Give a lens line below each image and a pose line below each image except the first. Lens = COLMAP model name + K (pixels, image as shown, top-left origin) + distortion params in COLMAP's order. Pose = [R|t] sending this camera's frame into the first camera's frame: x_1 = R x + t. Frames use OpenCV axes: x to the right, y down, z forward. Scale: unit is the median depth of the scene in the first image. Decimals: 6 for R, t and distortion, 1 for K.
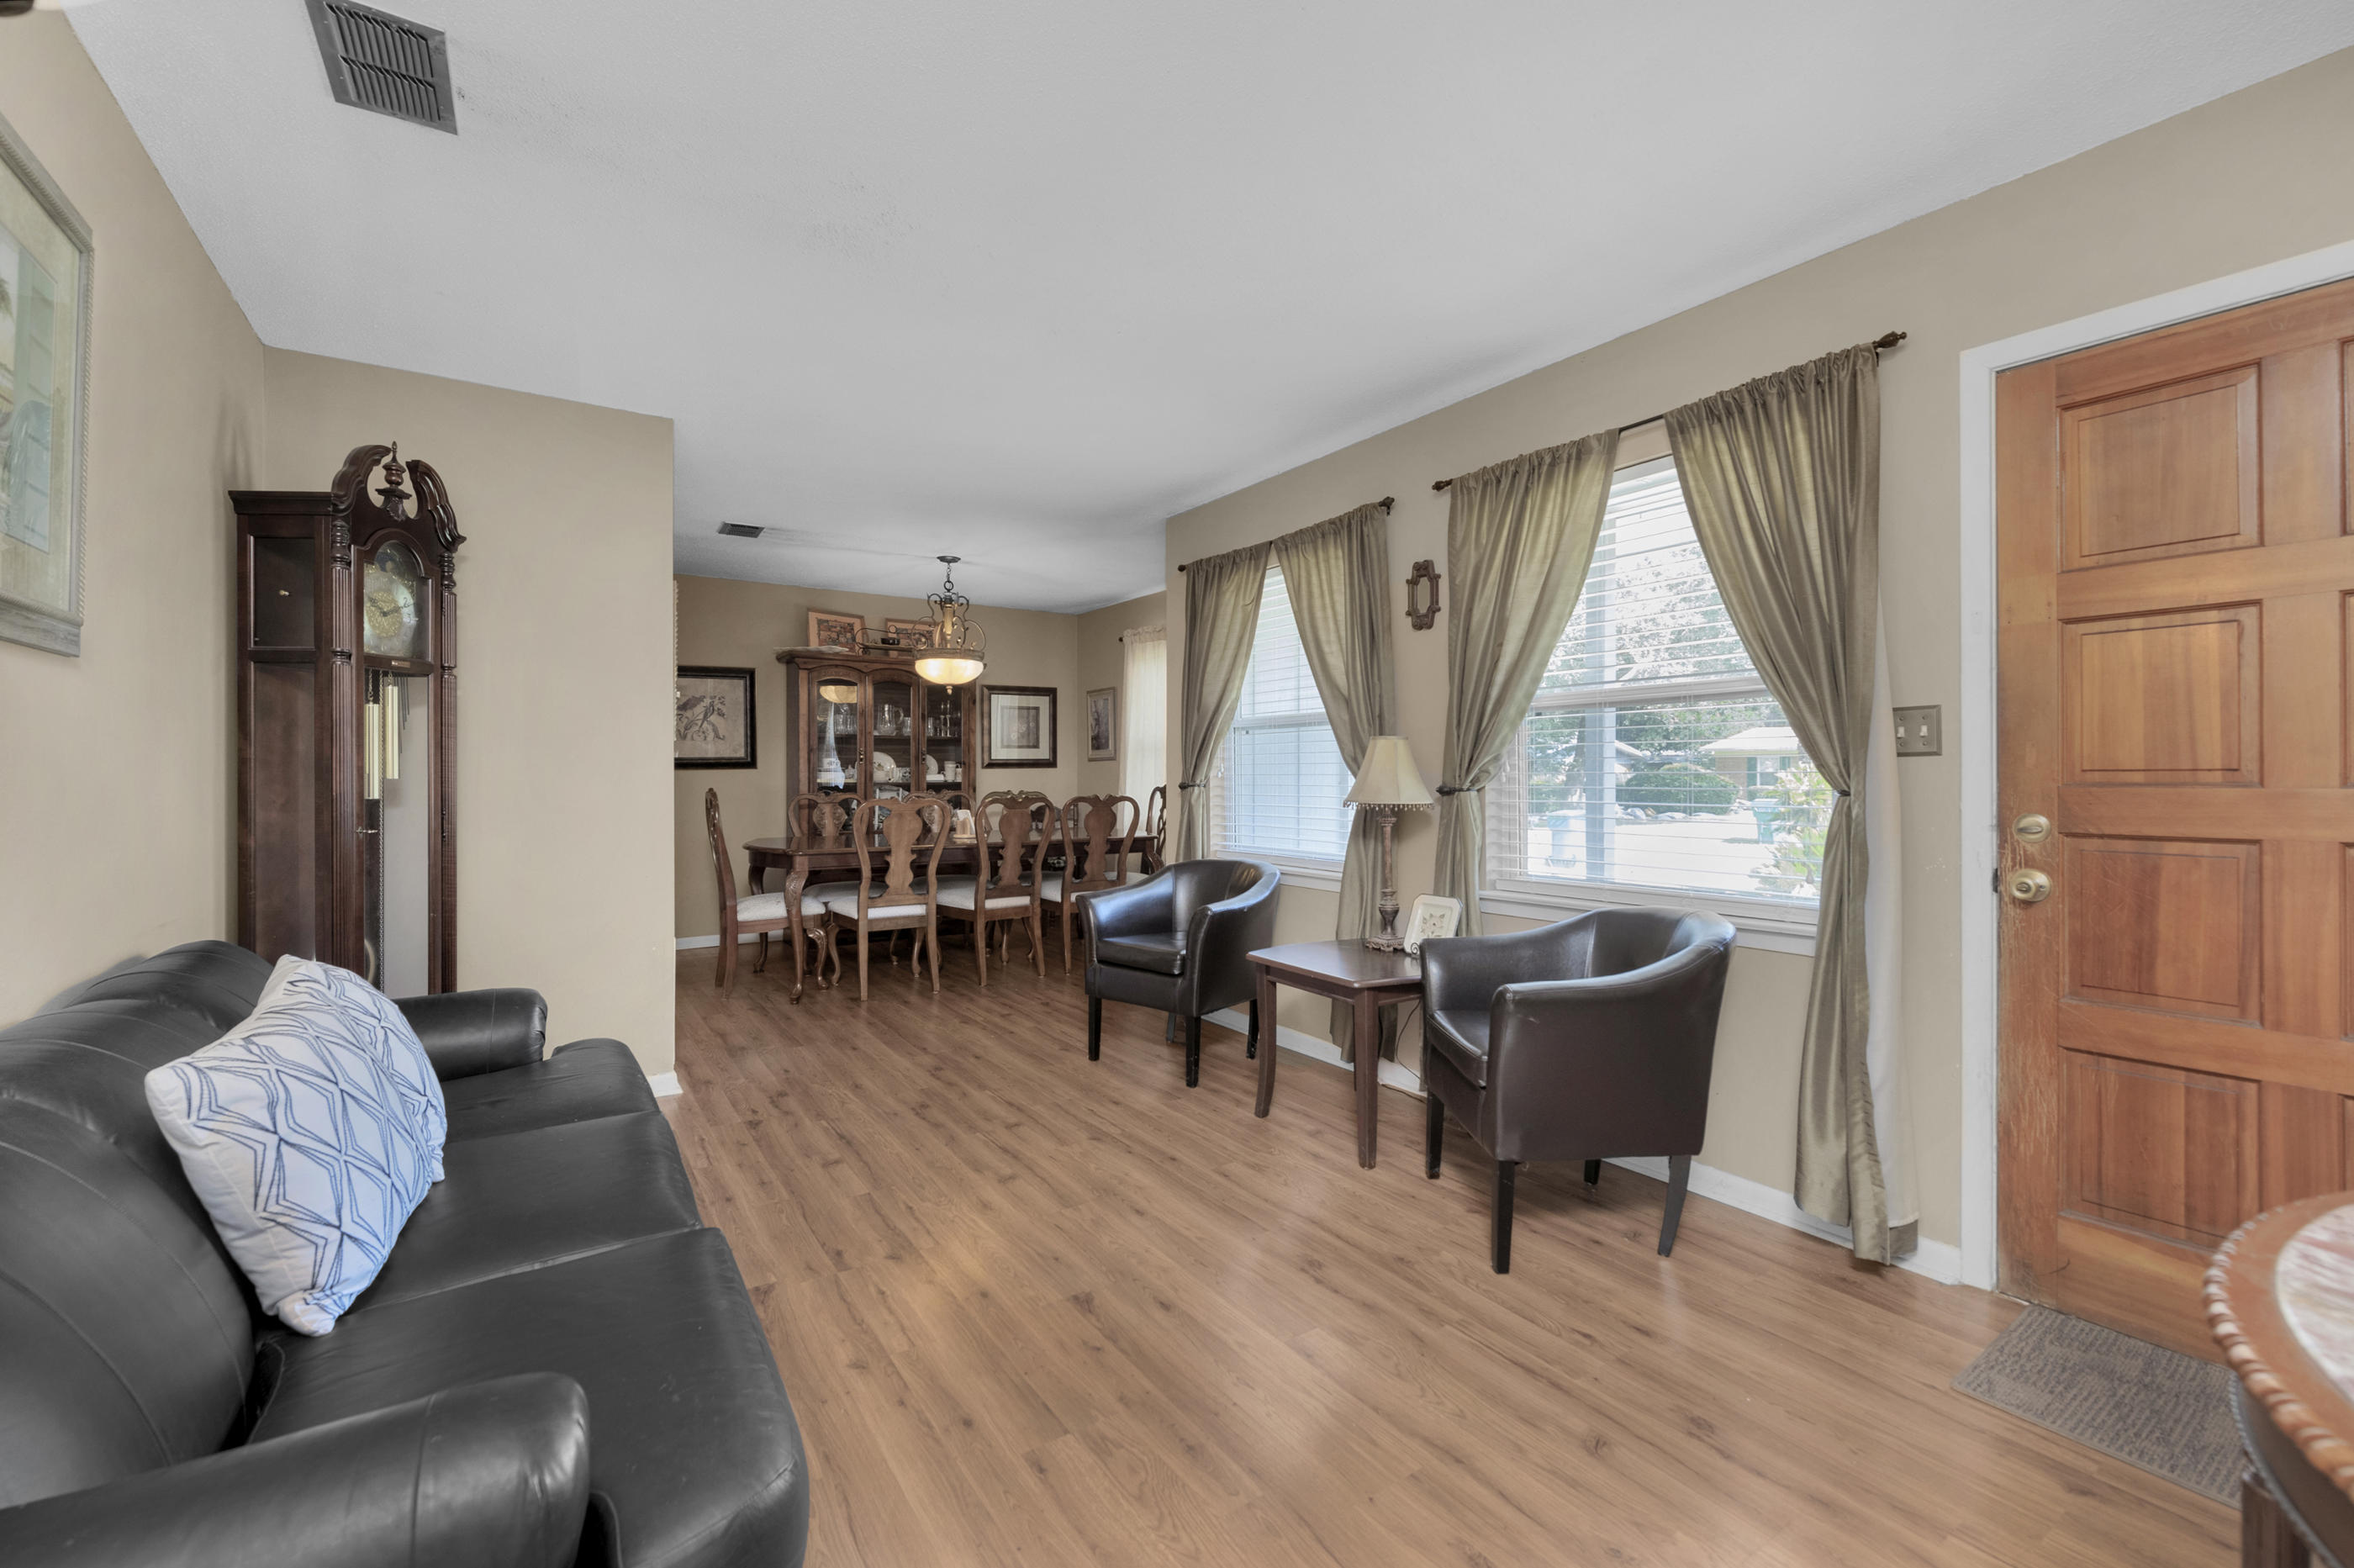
lens RADIAL K [[989.7, 0, 1173.5], [0, 989.7, 776.5], [0, 0, 1]] dist [-0.000167, 0.000095]
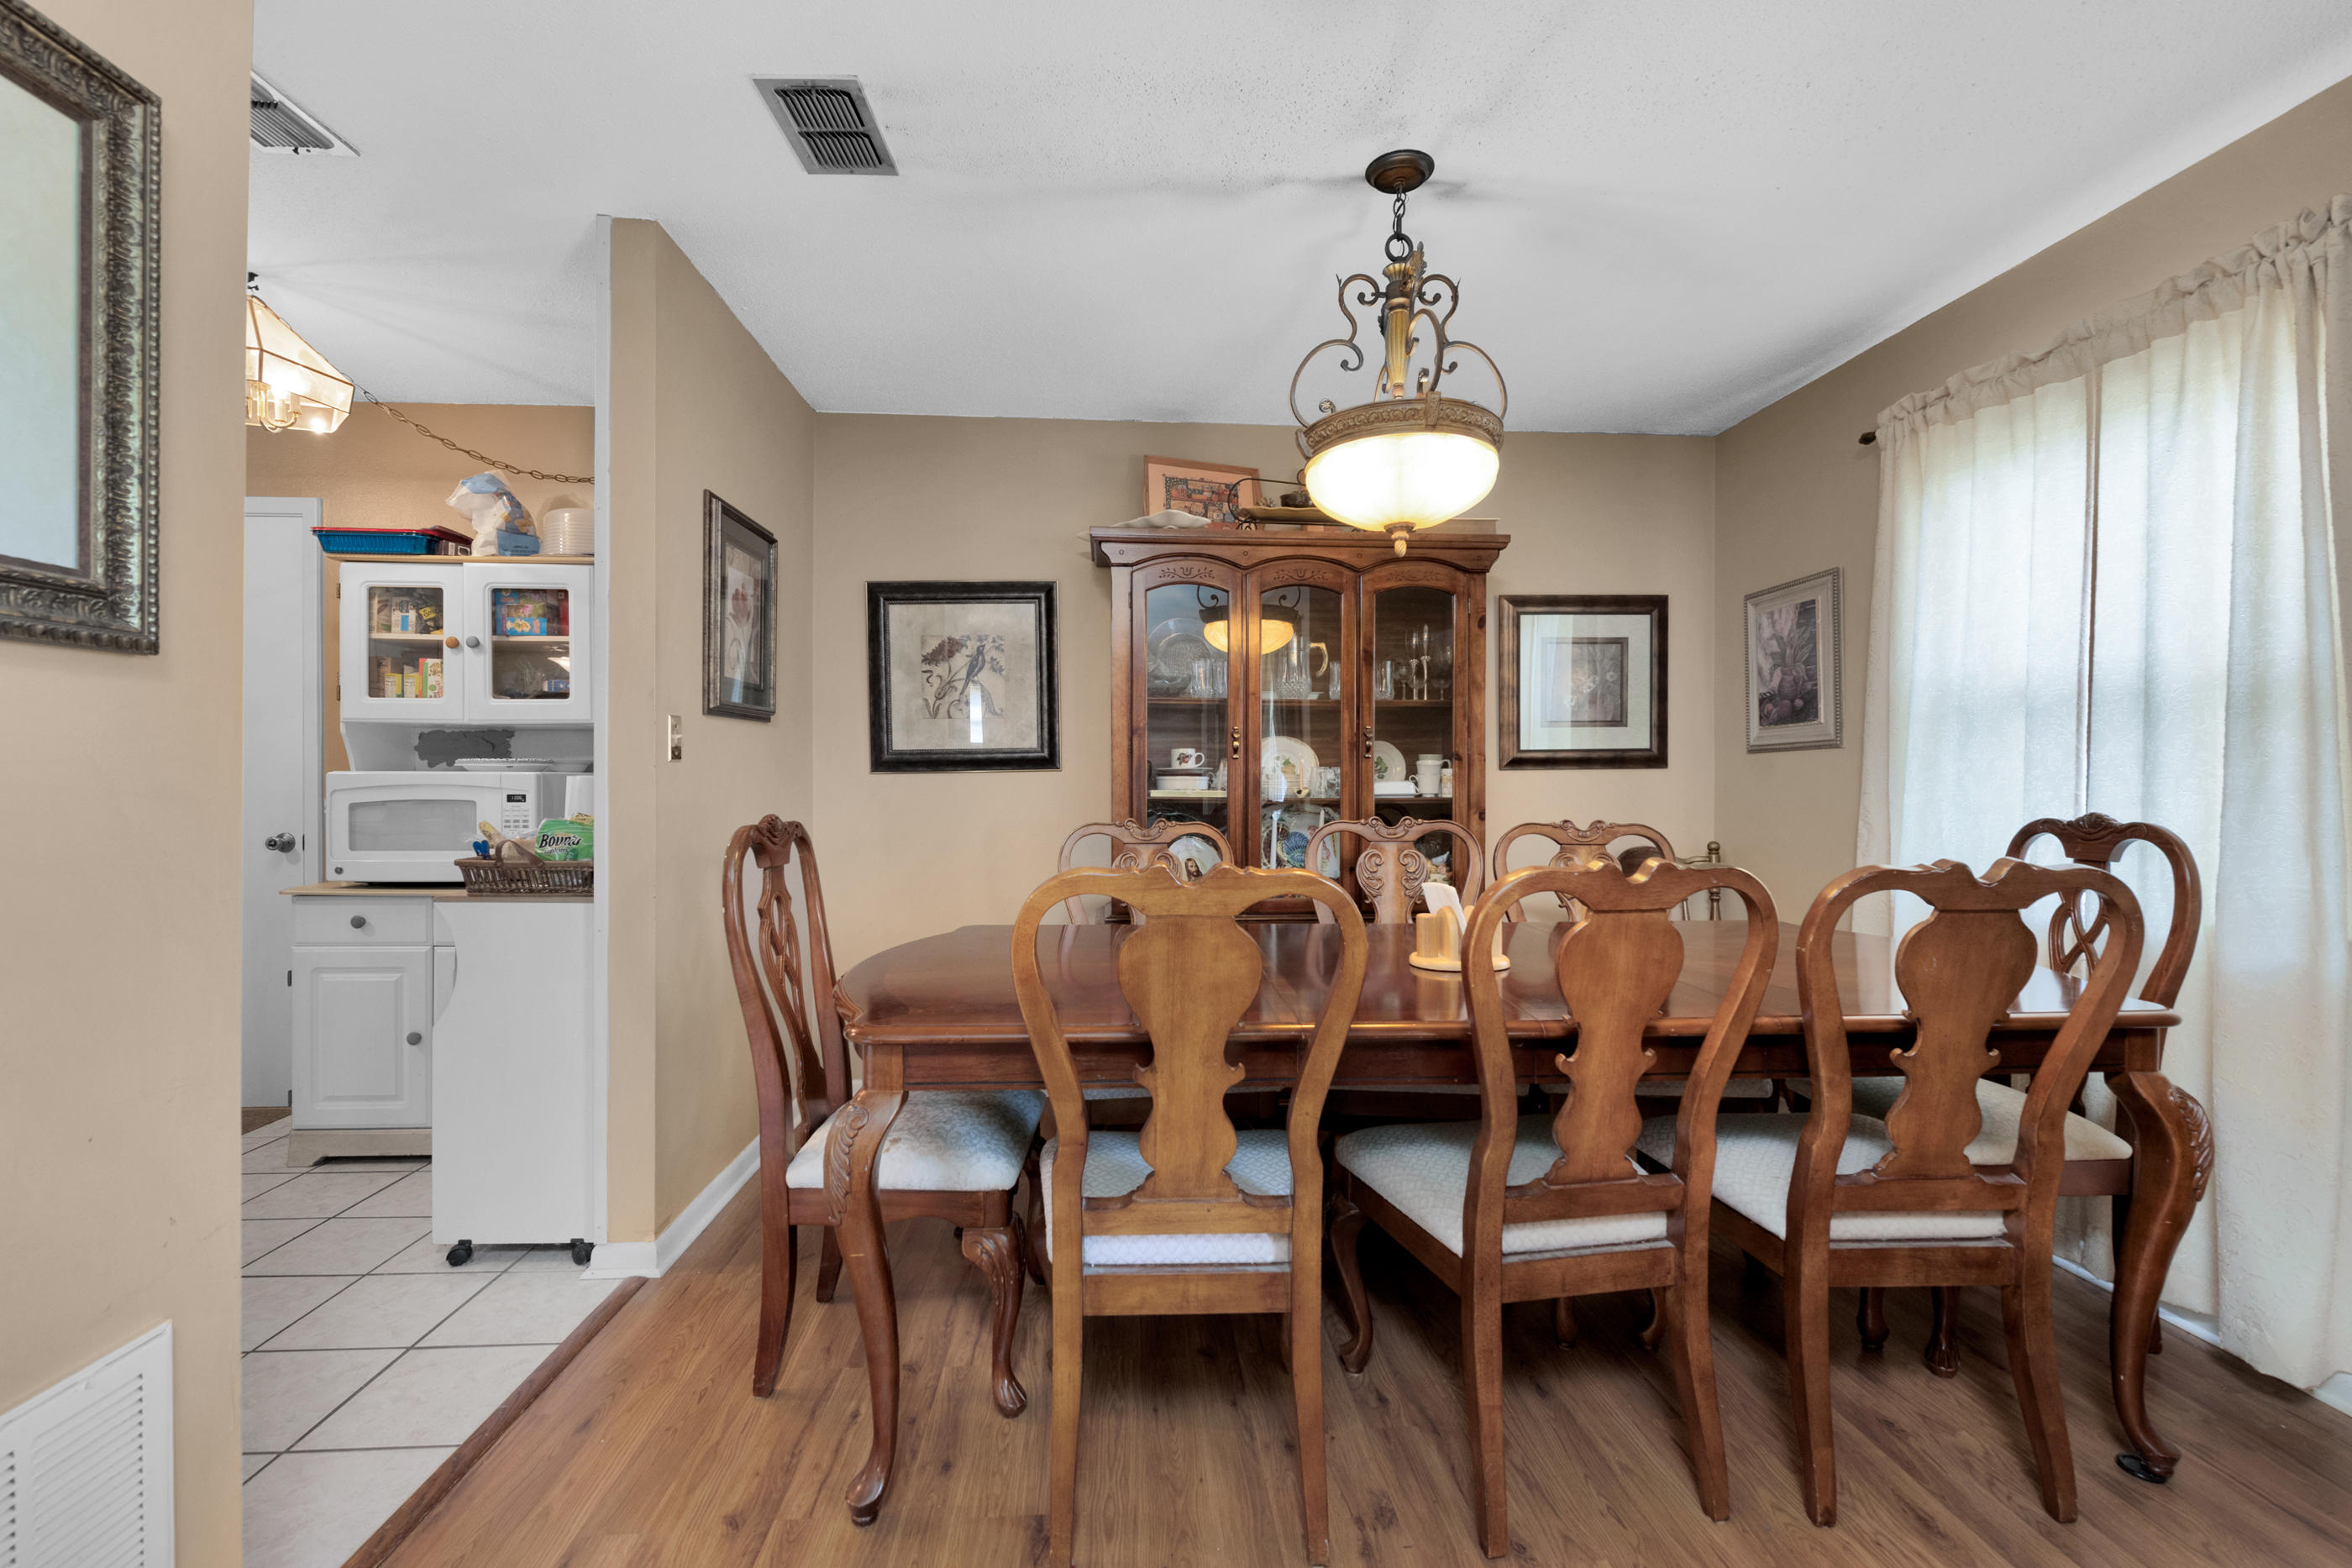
lens RADIAL K [[988.8, 0, 1170.8], [0, 988.8, 781.8], [0, 0, 1]] dist [-0.000167, 0.000095]
pose [[0.870006, 0.002388, -0.493035, -0.108478], [-0.004282, 0.999987, -0.002712, -0.000228], [0.493023, 0.004471, 0.870005, 0.572974]]
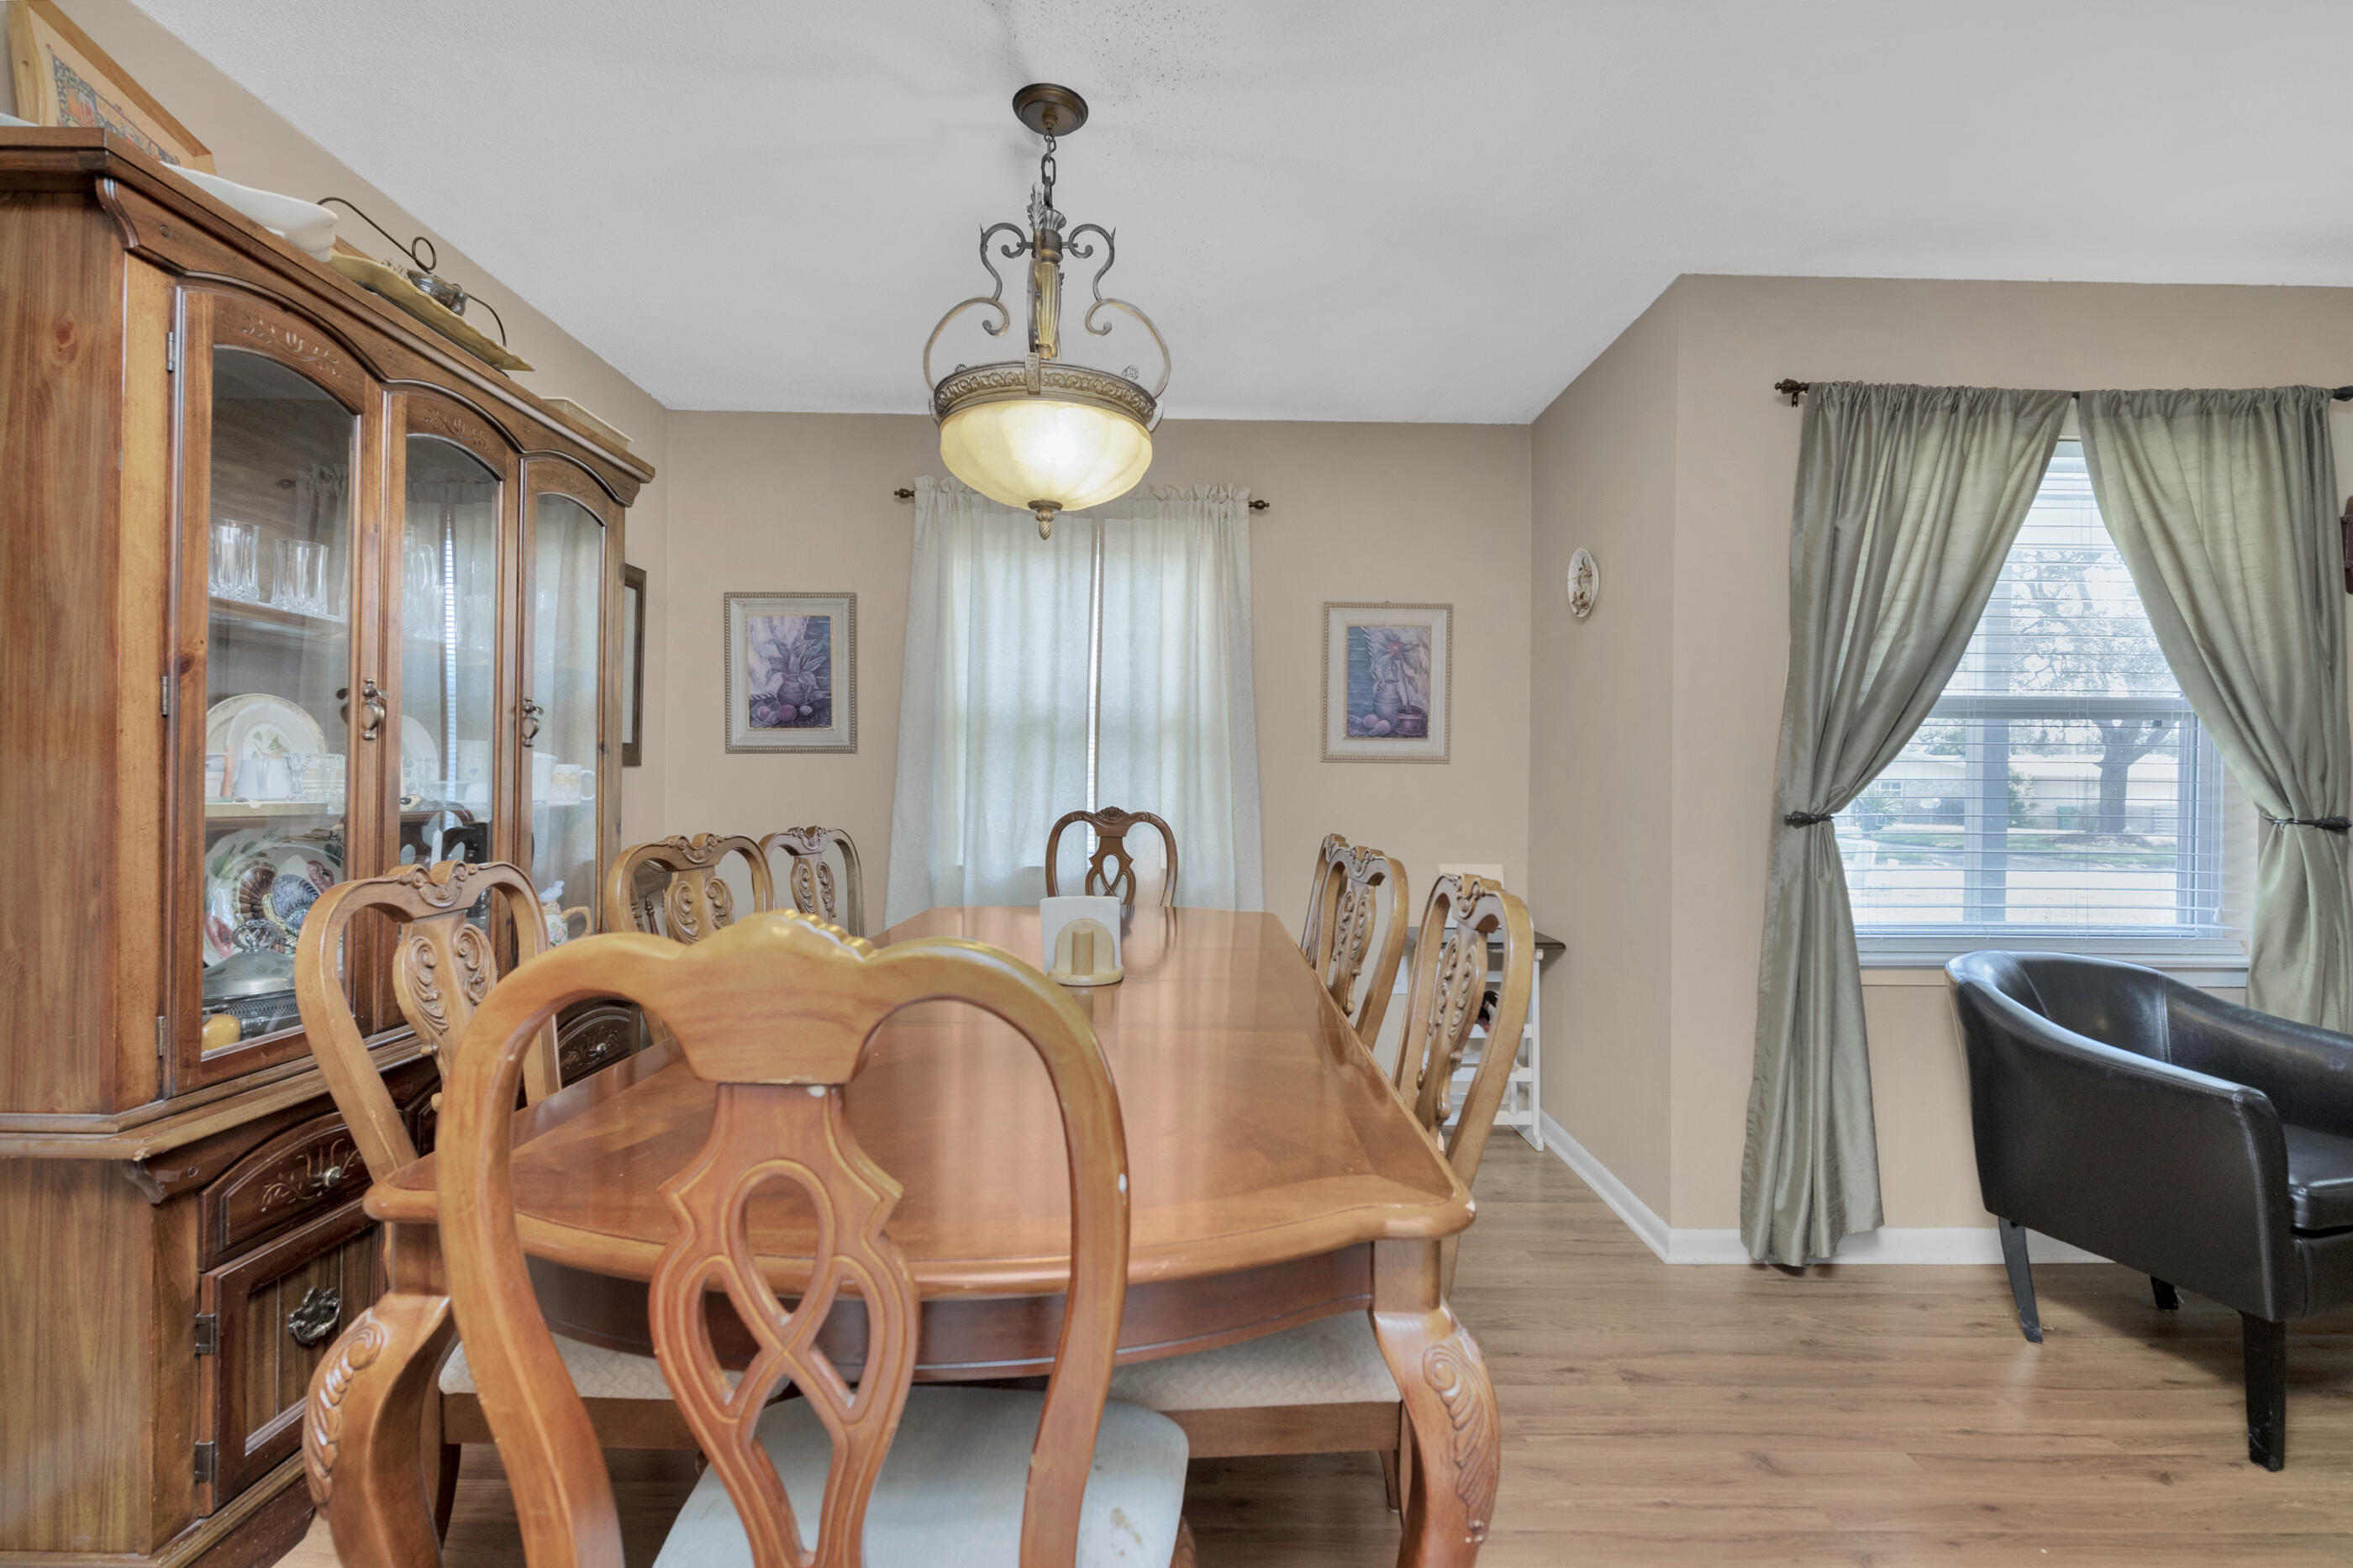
lens RADIAL K [[1092.8, 0, 1175.7], [0, 1092.8, 782.5], [0, 0, 1]] dist [-0.016155, -0.003716]
pose [[0.540416, 0.015177, 0.841261, -0.433804], [-0.010660, 0.999881, -0.011190, 0.001021], [-0.841331, -0.002920, 0.540513, 0.669870]]
